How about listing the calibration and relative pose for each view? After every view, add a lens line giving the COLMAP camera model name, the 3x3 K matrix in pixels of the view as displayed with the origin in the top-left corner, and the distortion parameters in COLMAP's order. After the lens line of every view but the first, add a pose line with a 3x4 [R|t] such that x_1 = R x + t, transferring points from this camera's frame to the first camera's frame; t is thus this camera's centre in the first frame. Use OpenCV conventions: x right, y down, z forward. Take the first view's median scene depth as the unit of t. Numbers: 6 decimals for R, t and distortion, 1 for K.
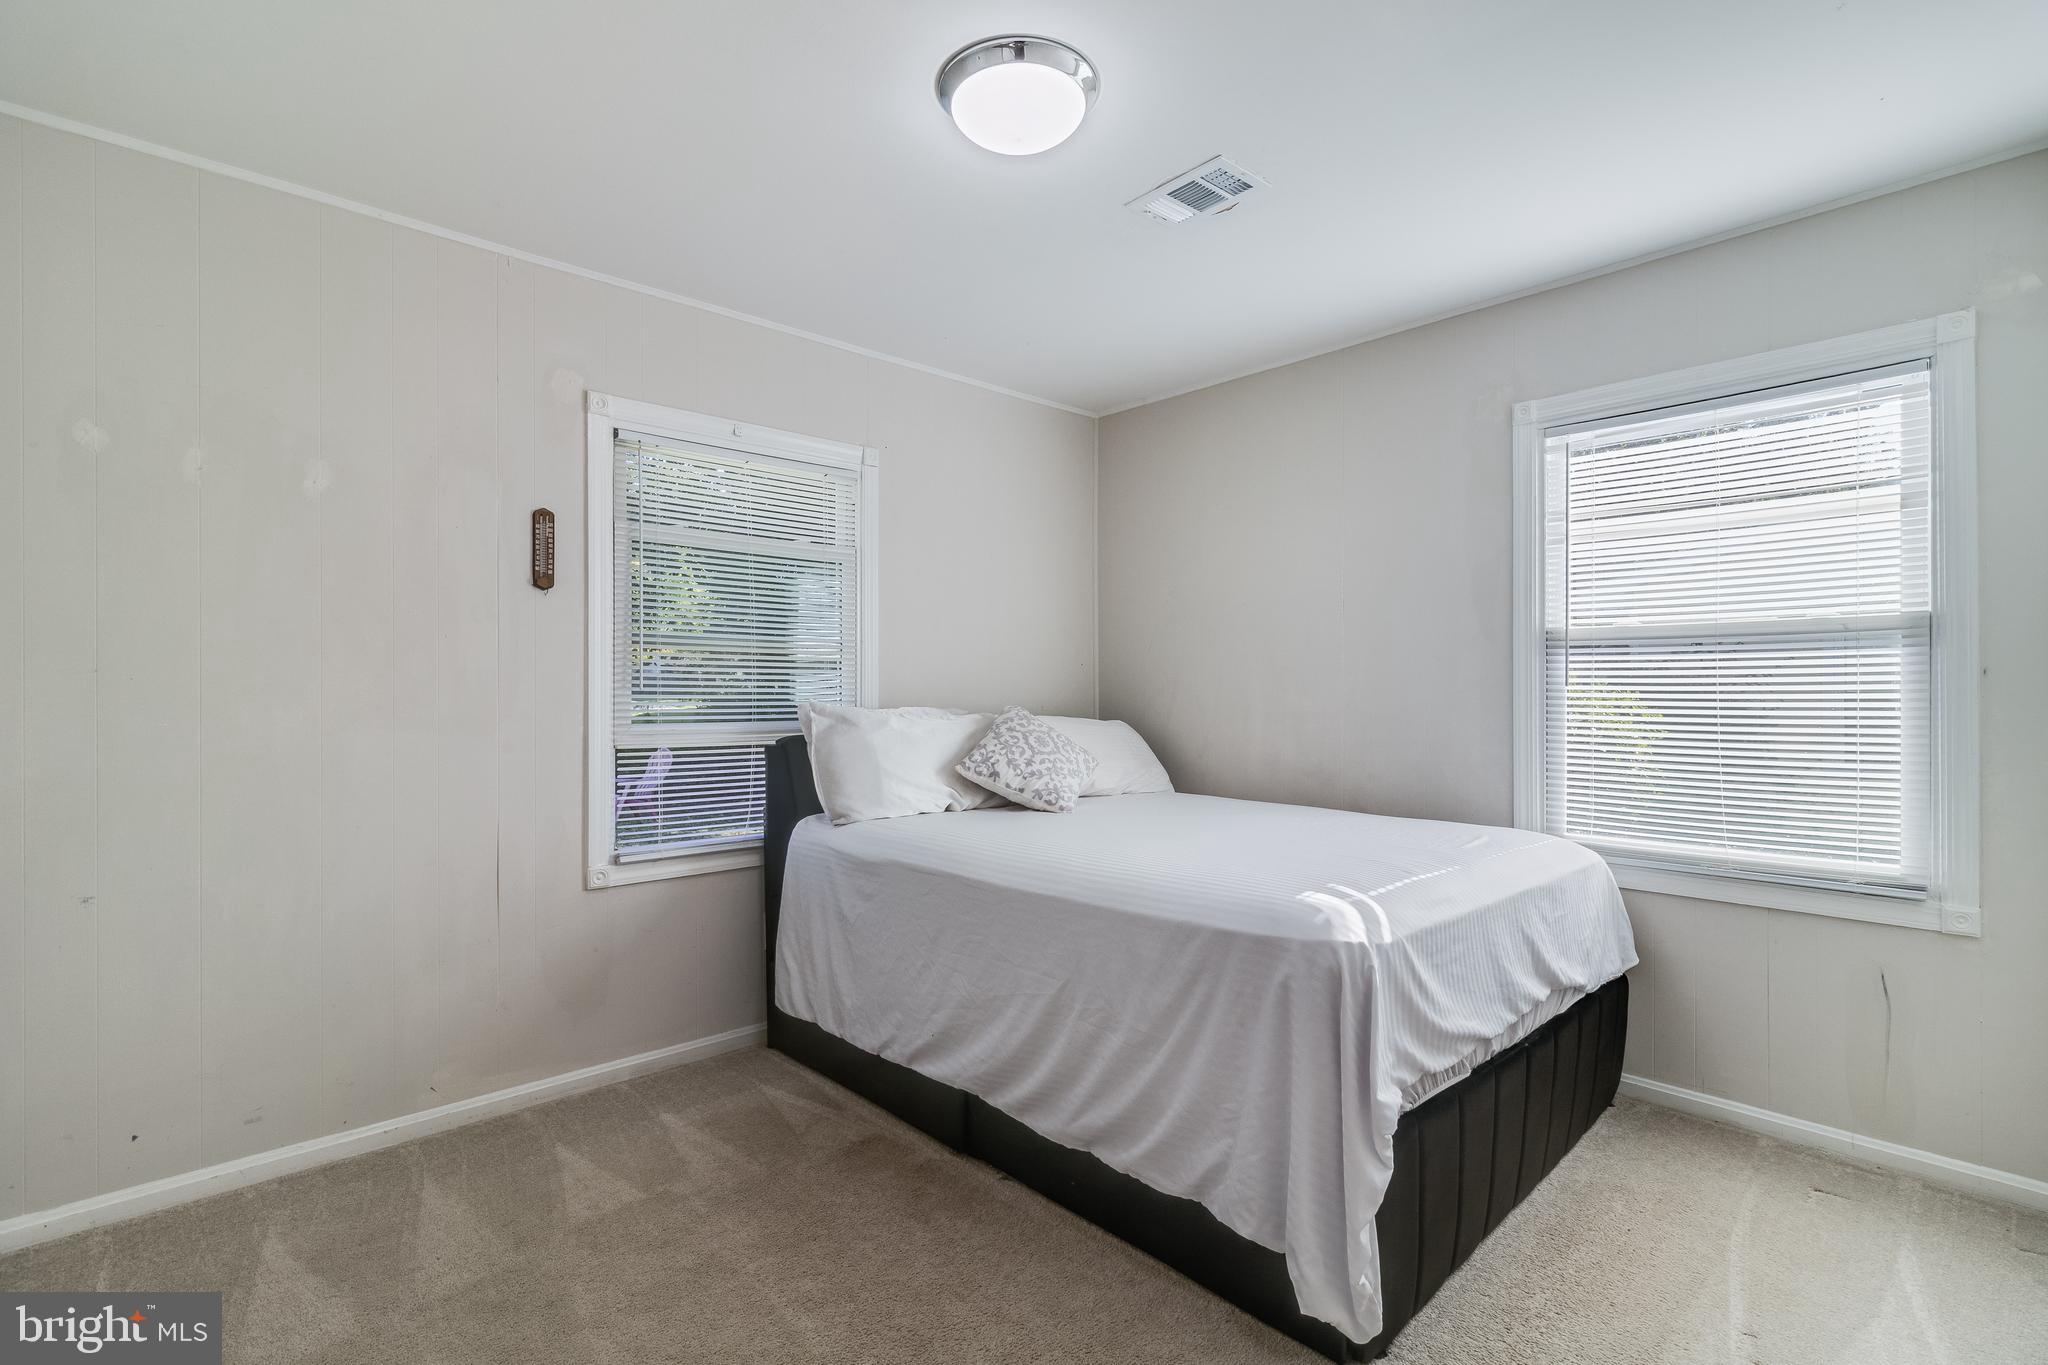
lens RADIAL K [[953.1, 0, 1020.5], [0, 953.1, 683.5], [0, 0, 1]] dist [0.002514, 0.000220]
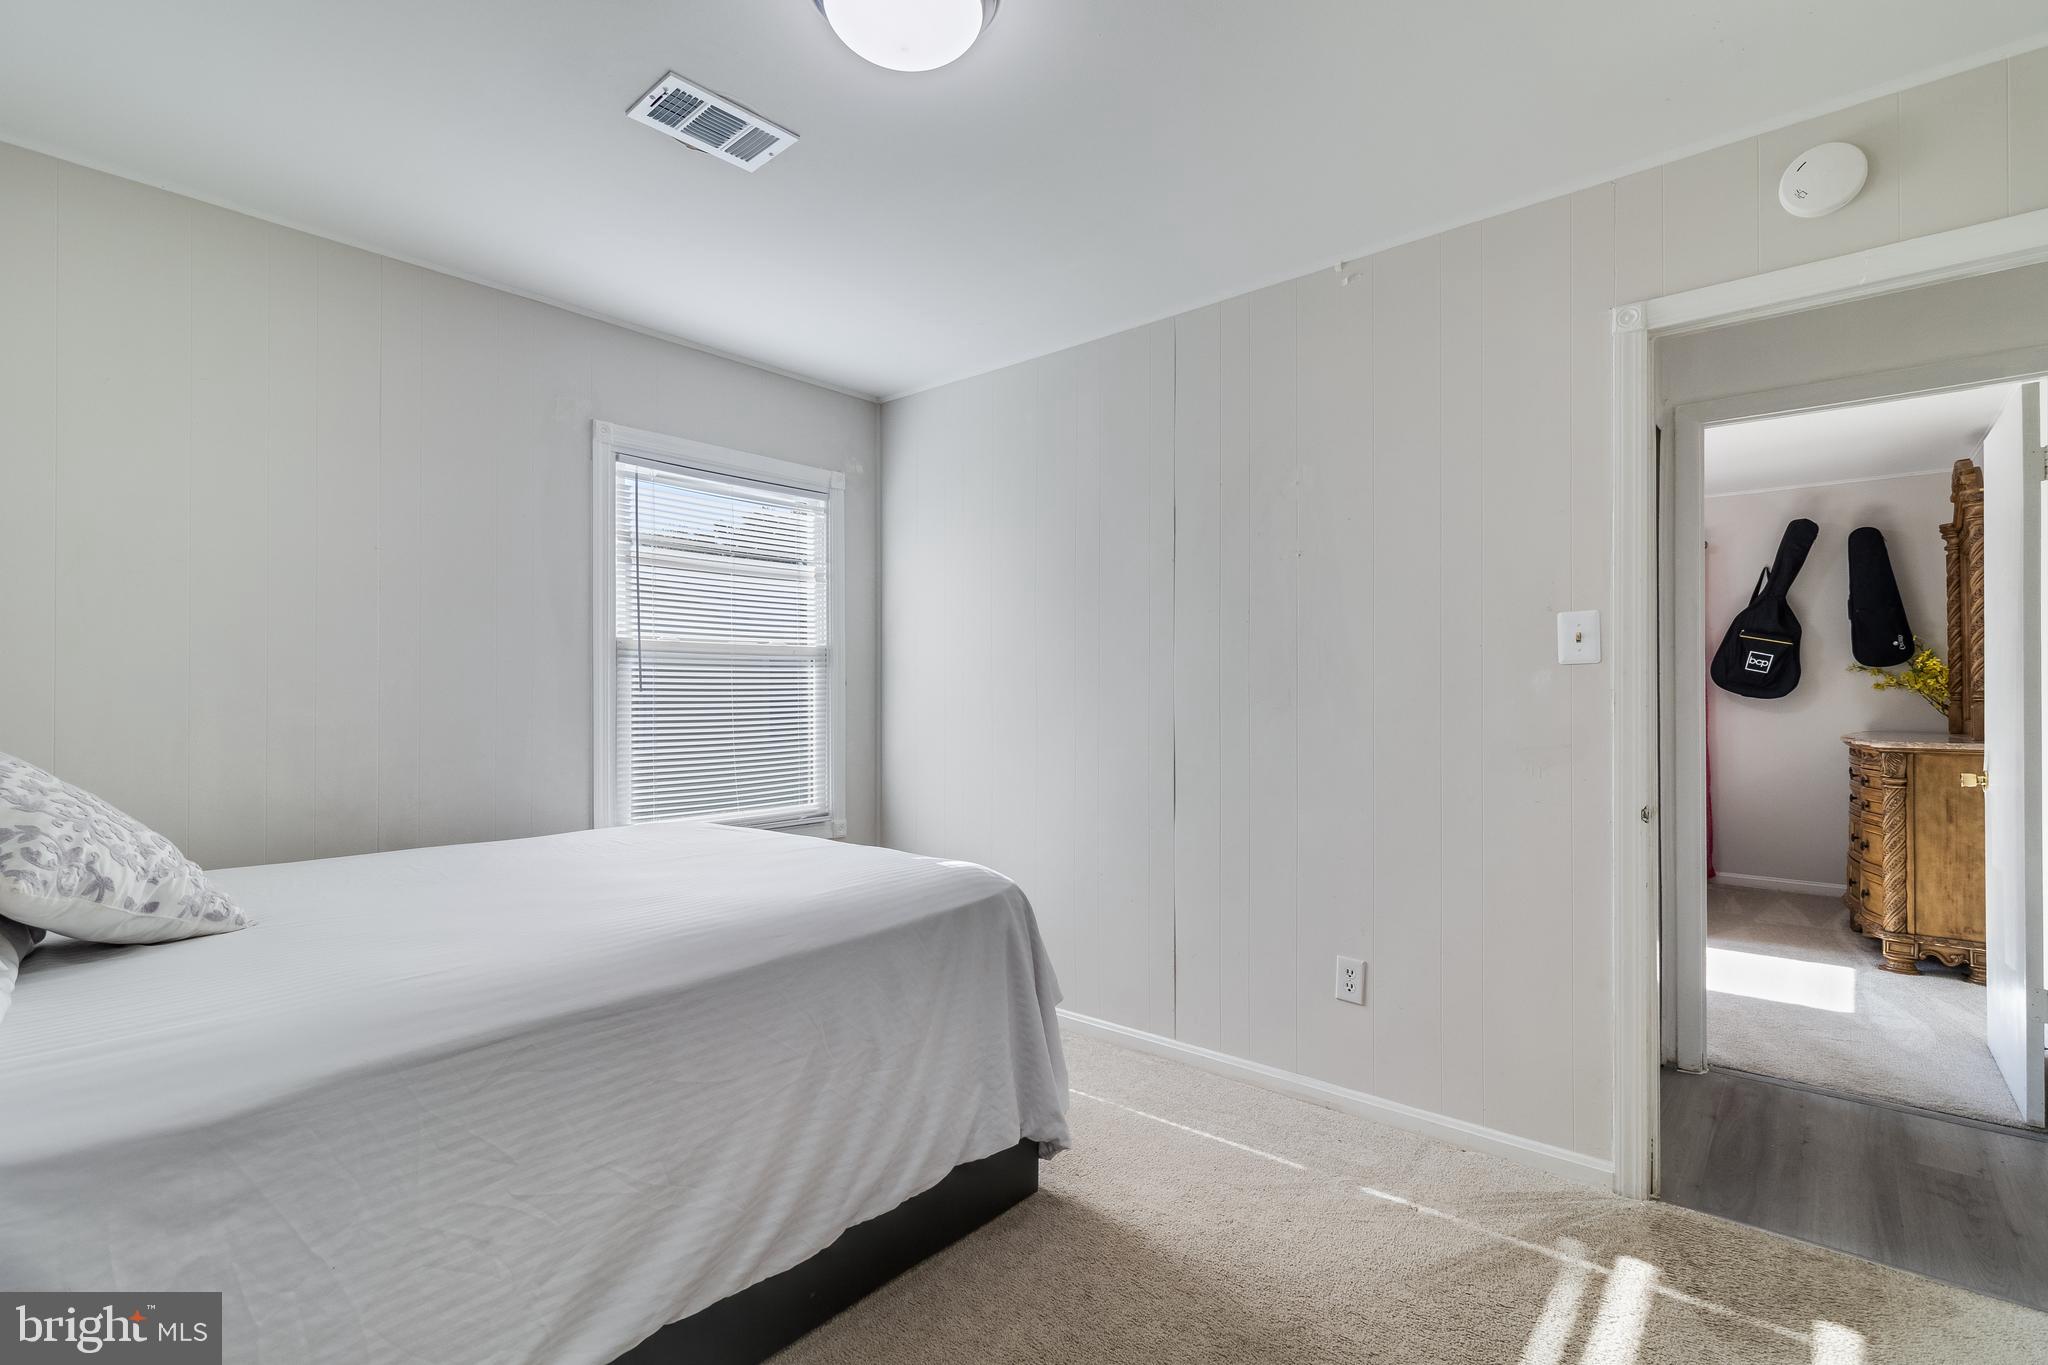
lens RADIAL K [[953.1, 0, 1020.1], [0, 953.1, 687.8], [0, 0, 1]] dist [0.002514, 0.000220]
pose [[-0.116391, 0.004810, 0.993192, -0.607284], [-0.000341, 0.999988, -0.004883, 0.004093], [-0.993203, -0.000907, -0.116388, 0.712068]]
